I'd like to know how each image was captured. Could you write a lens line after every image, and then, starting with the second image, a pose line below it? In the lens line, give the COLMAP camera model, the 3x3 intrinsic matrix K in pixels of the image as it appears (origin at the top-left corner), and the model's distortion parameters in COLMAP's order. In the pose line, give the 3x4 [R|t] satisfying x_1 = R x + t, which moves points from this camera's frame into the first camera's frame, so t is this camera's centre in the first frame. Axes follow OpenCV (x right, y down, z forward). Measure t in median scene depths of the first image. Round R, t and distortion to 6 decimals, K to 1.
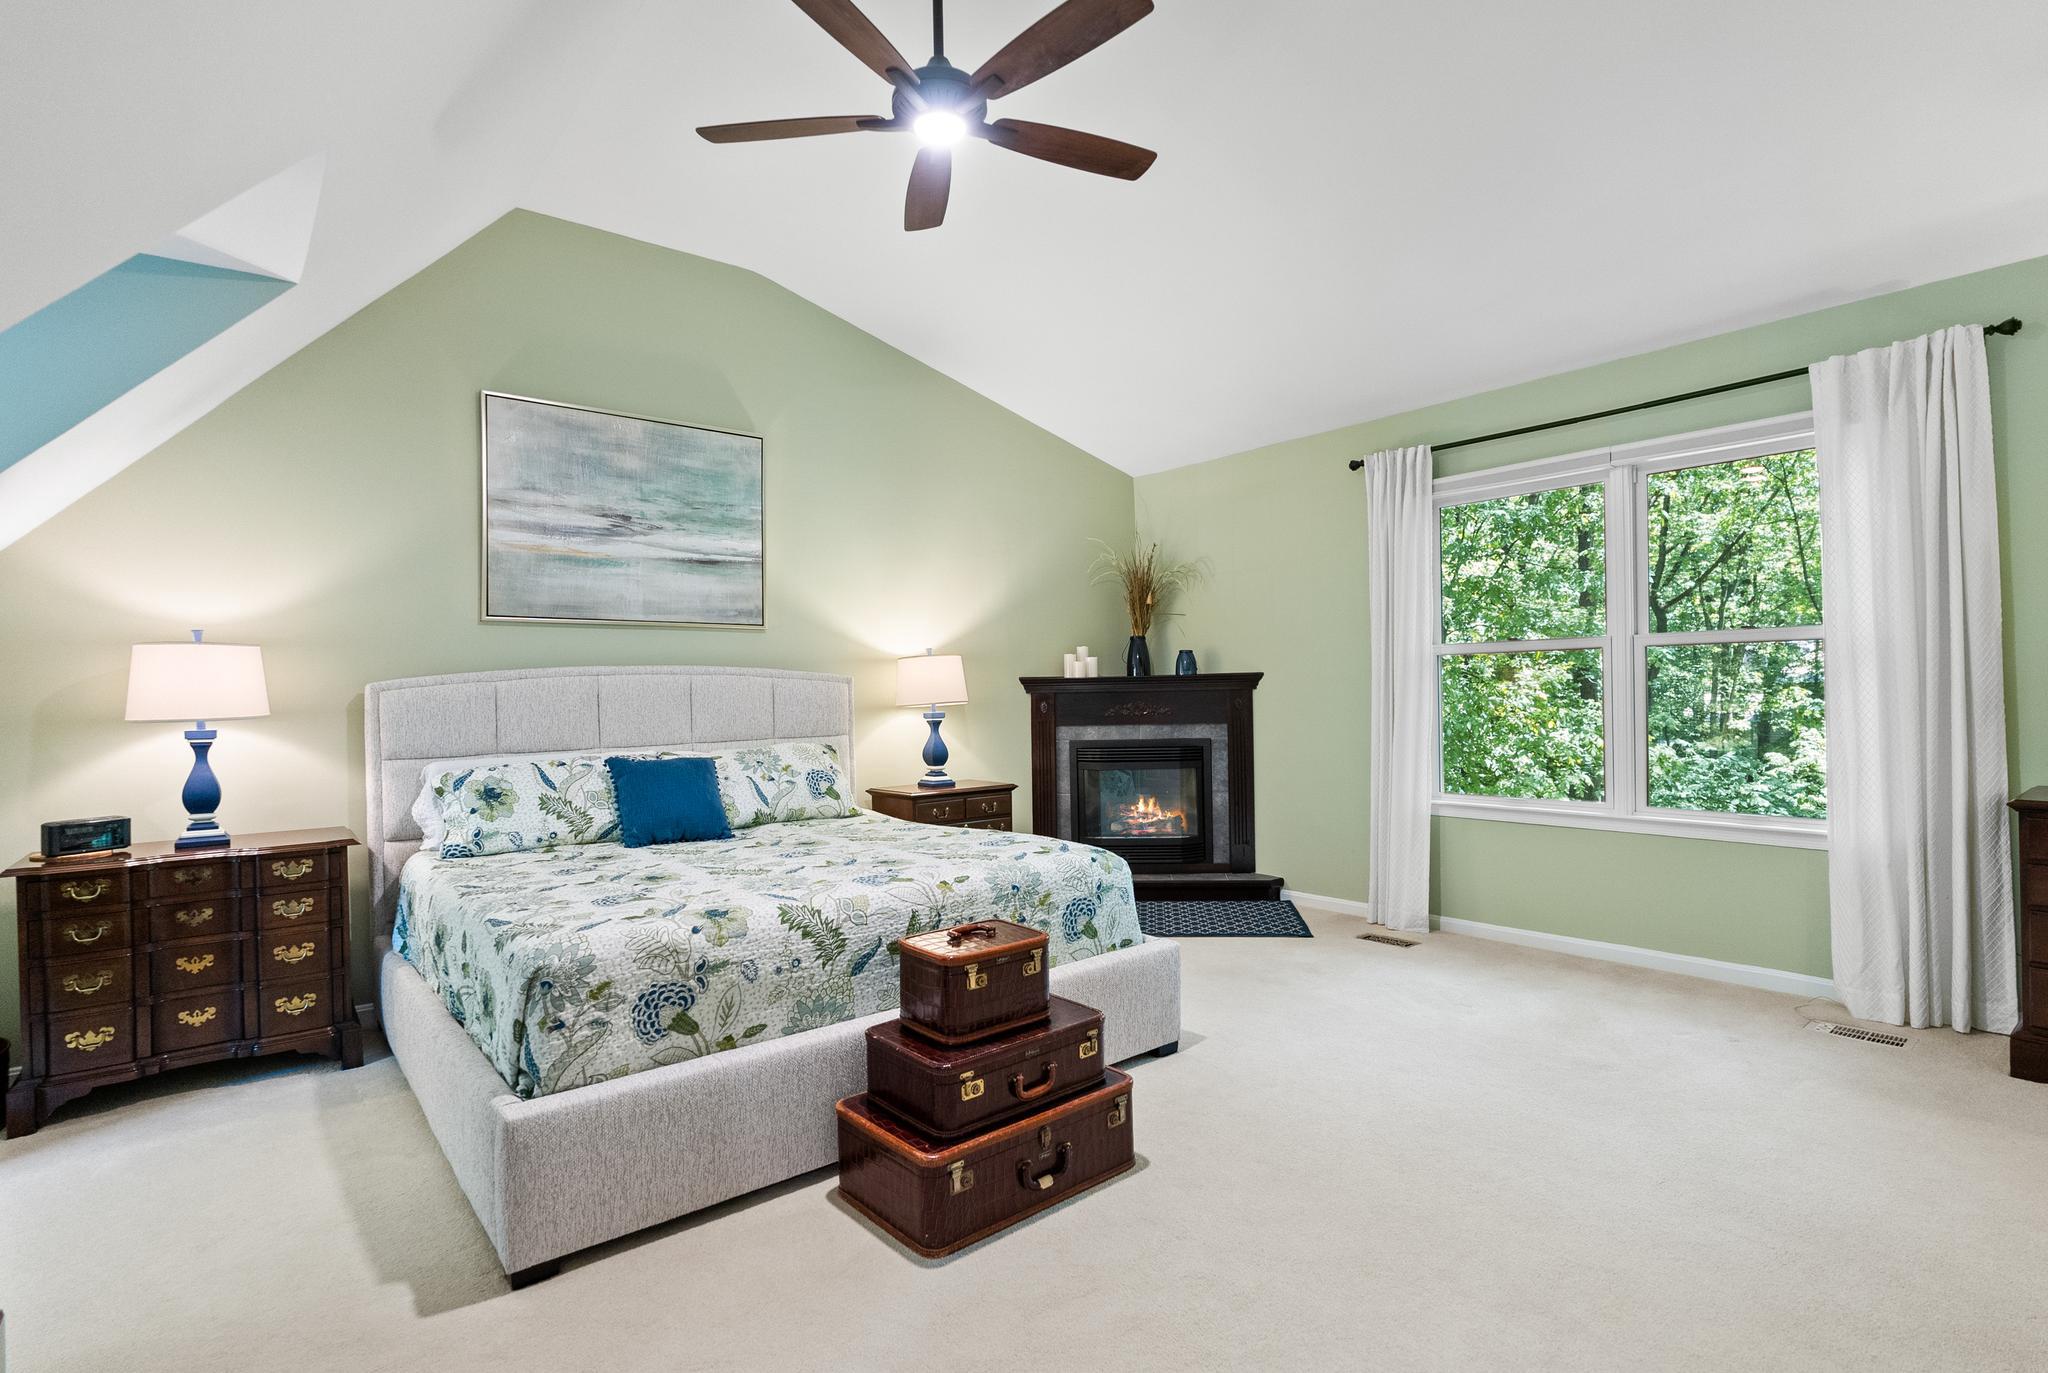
lens RADIAL K [[1008.3, 0, 1027.2], [0, 1008.3, 681.5], [0, 0, 1]] dist [-0.002300, -0.000360]
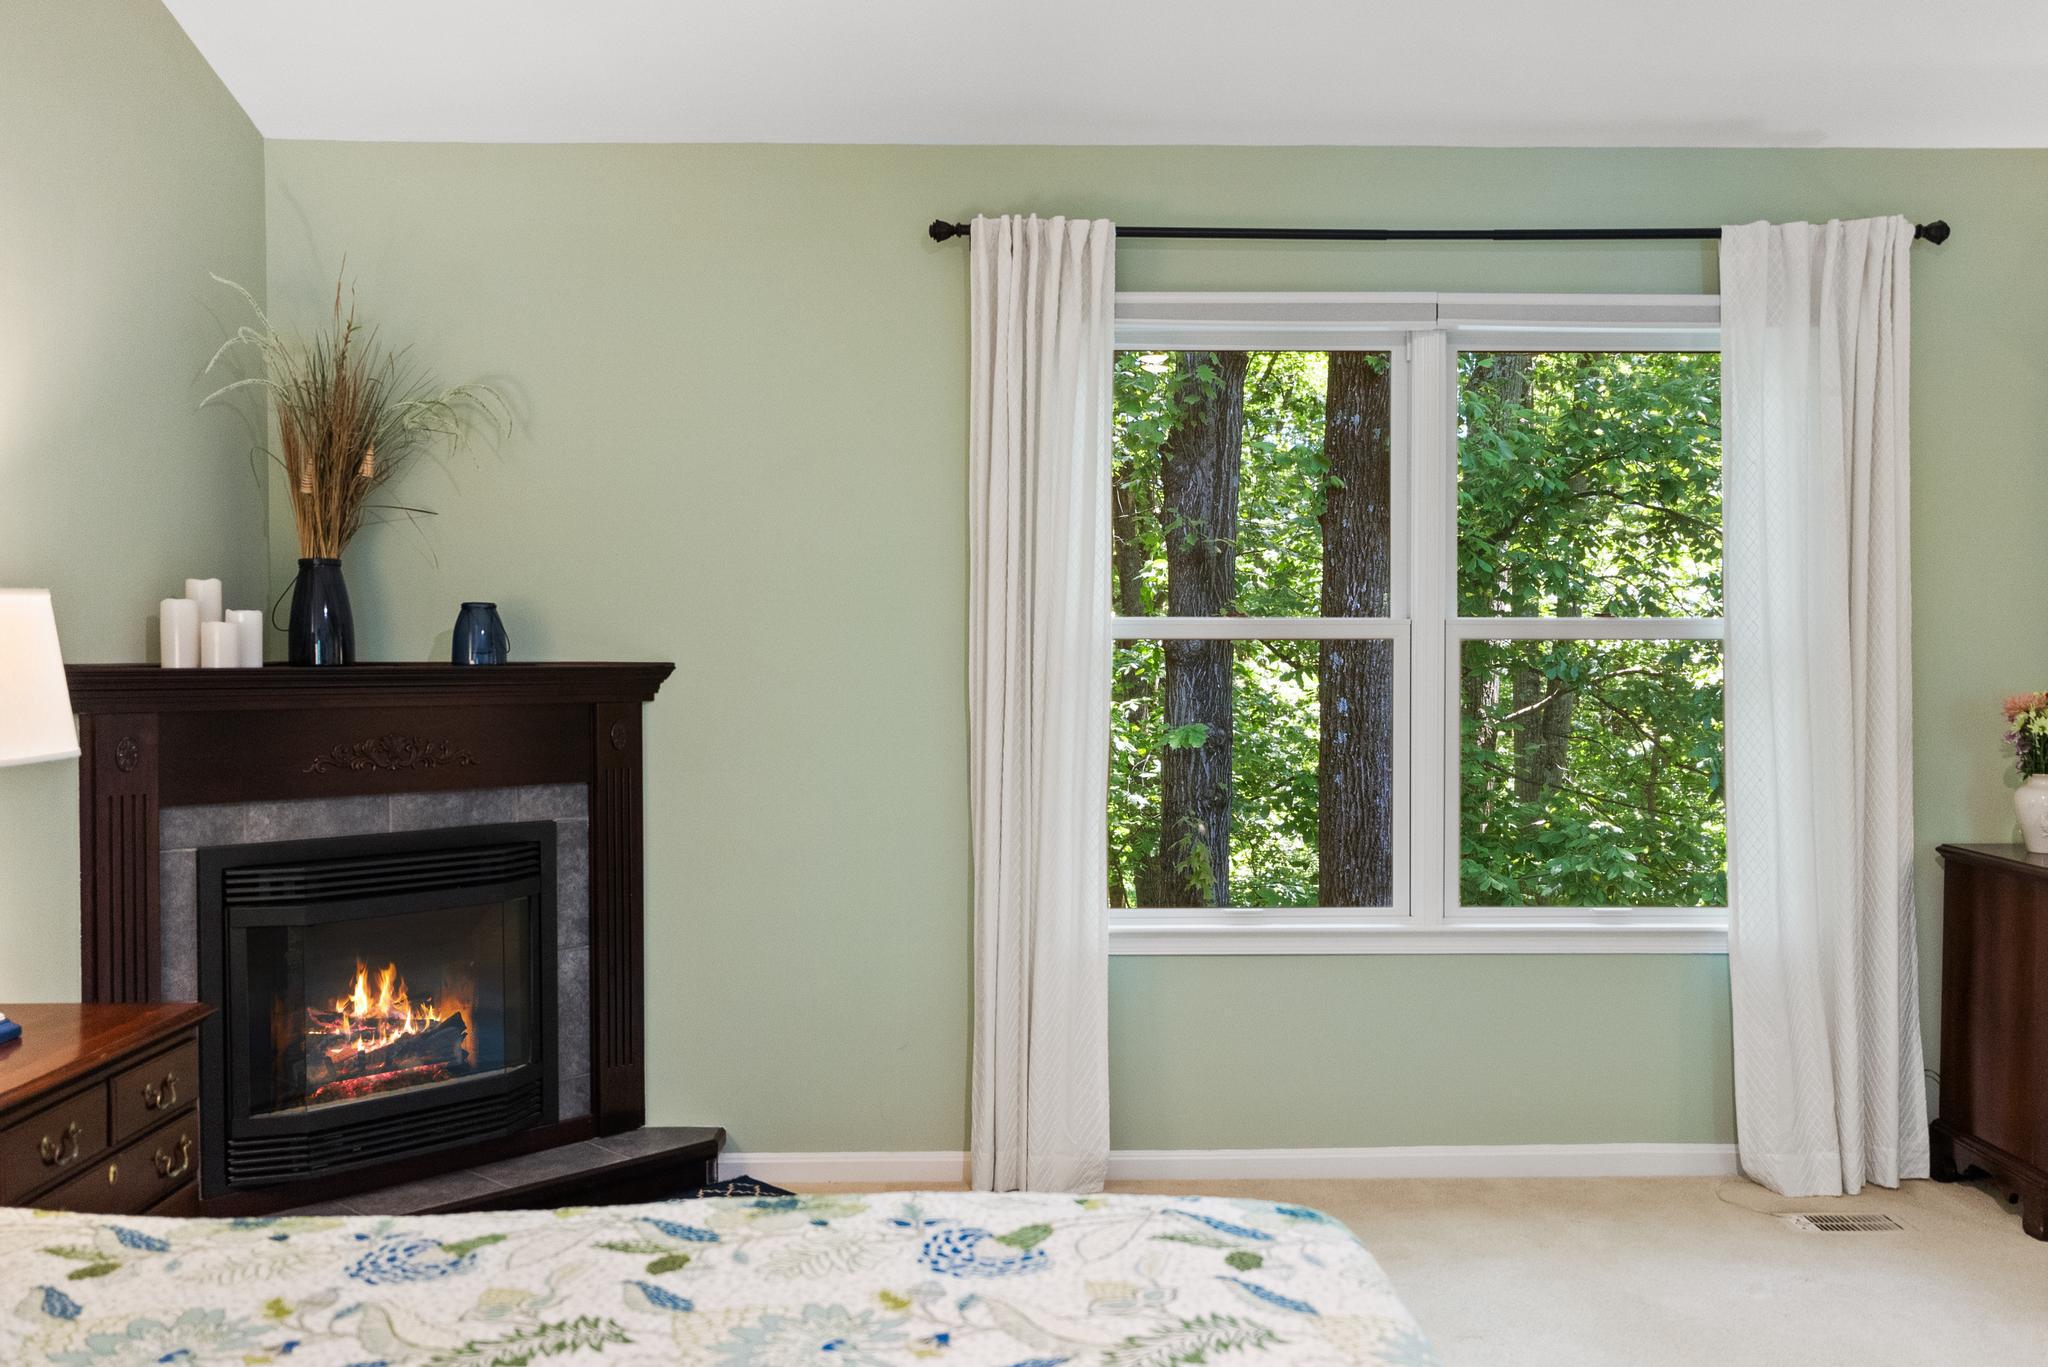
lens RADIAL K [[1762.8, 0, 1021.3], [0, 1762.8, 676.5], [0, 0, 1]] dist [0.007625, 0.010854]
pose [[0.615133, 0.012560, 0.788323, -0.355837], [-0.018071, 0.999835, -0.001830, -0.005587], [-0.788216, -0.013120, 0.615259, 0.541068]]
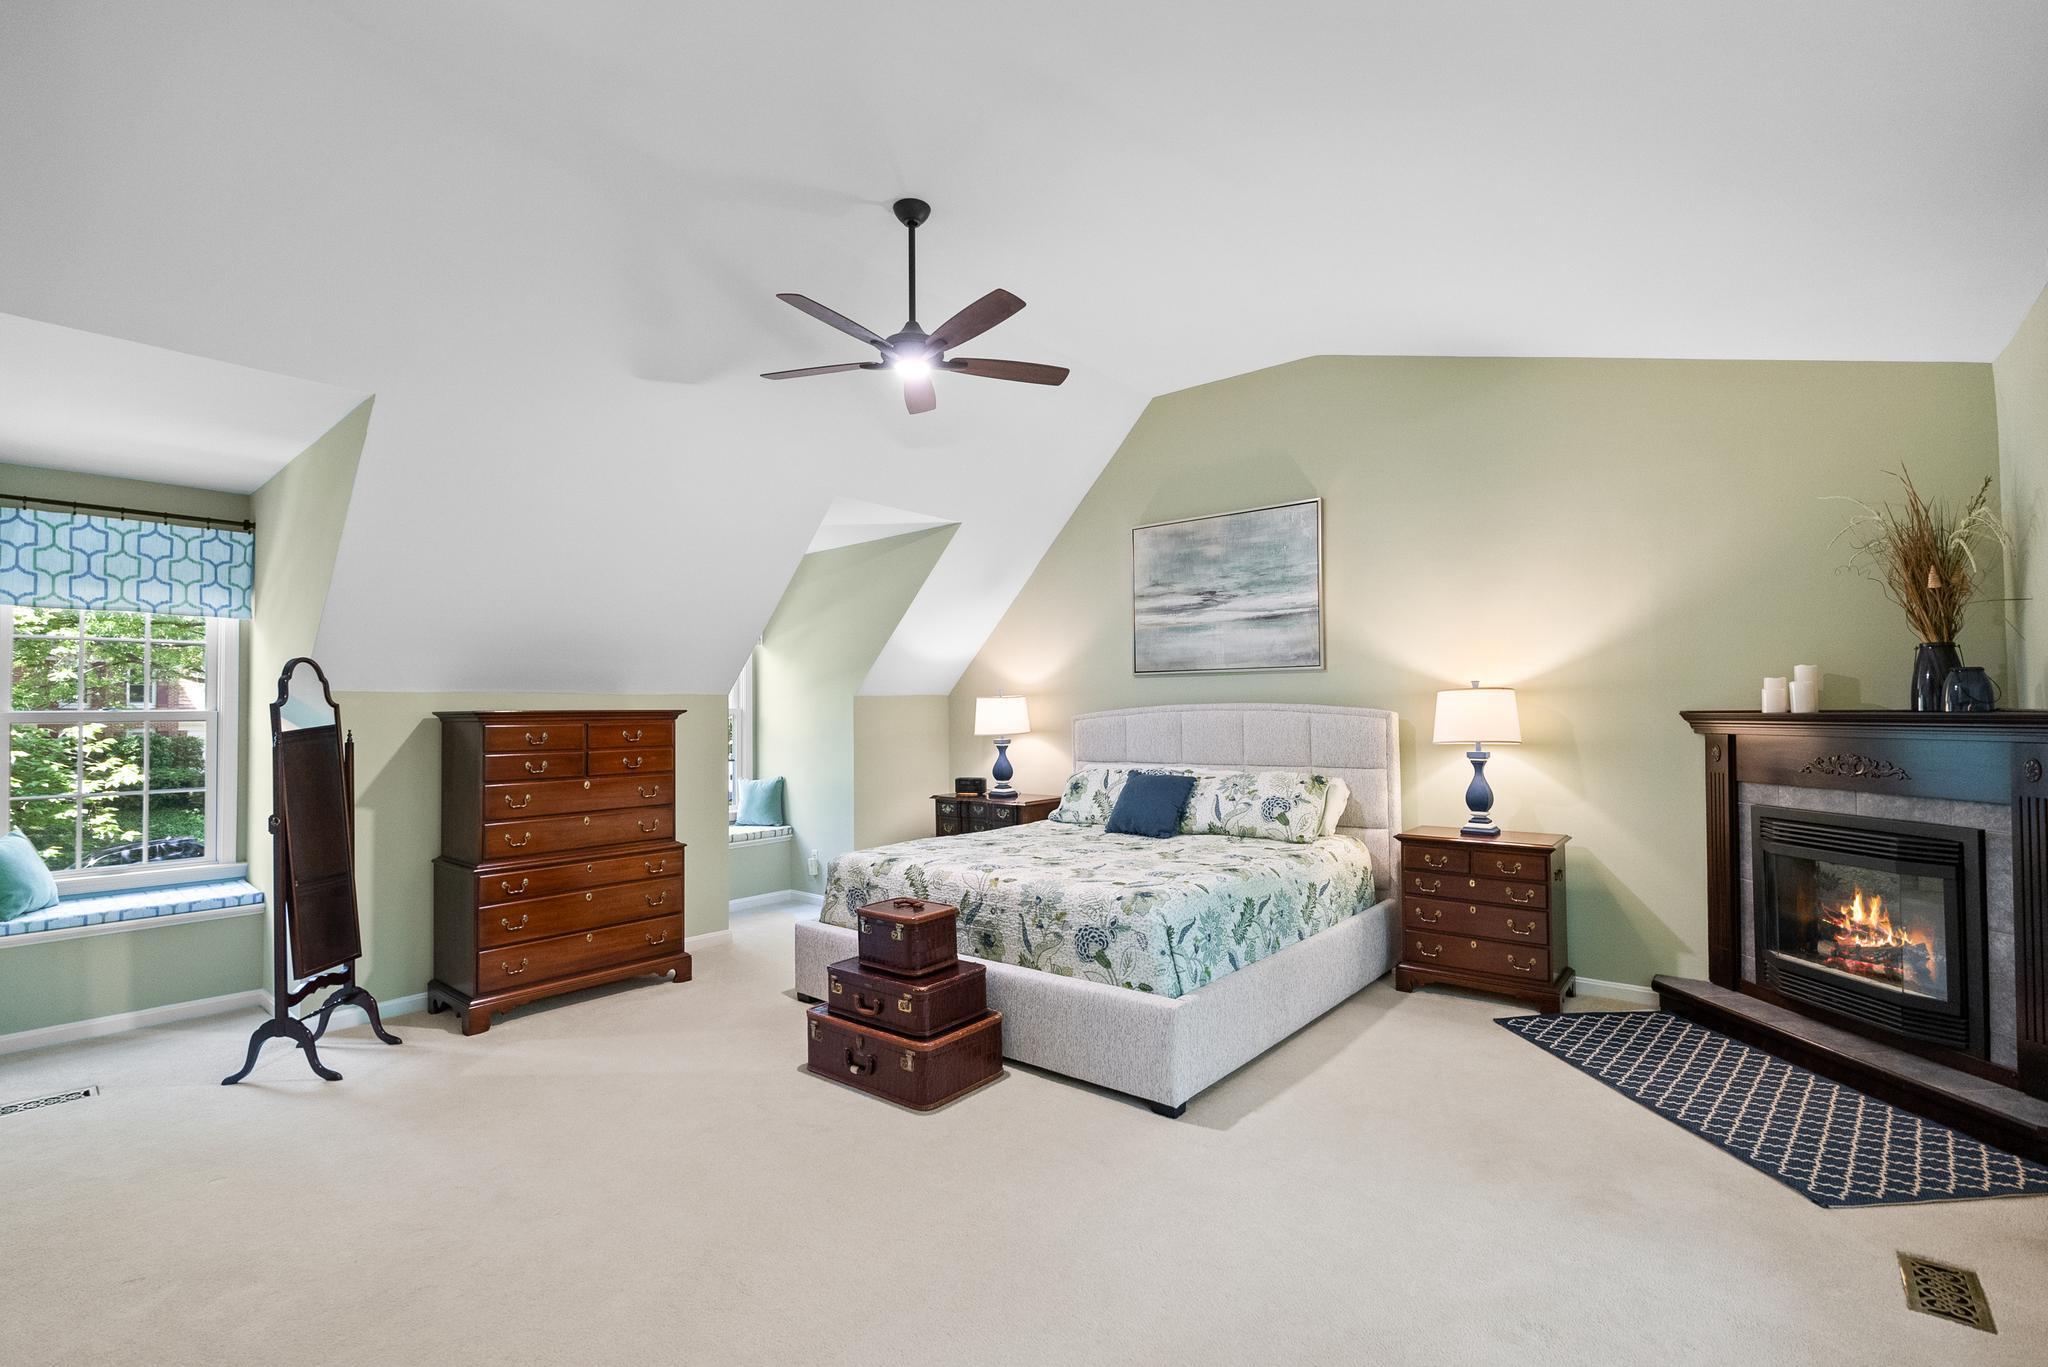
lens RADIAL K [[927.4, 0, 1030.7], [0, 927.4, 671.3], [0, 0, 1]] dist [-0.009032, 0.001488]
pose [[0.190903, -0.021056, -0.981383, 0.753036], [0.017020, 0.999691, -0.018138, -0.038990], [0.981461, -0.013240, 0.191202, 0.516805]]
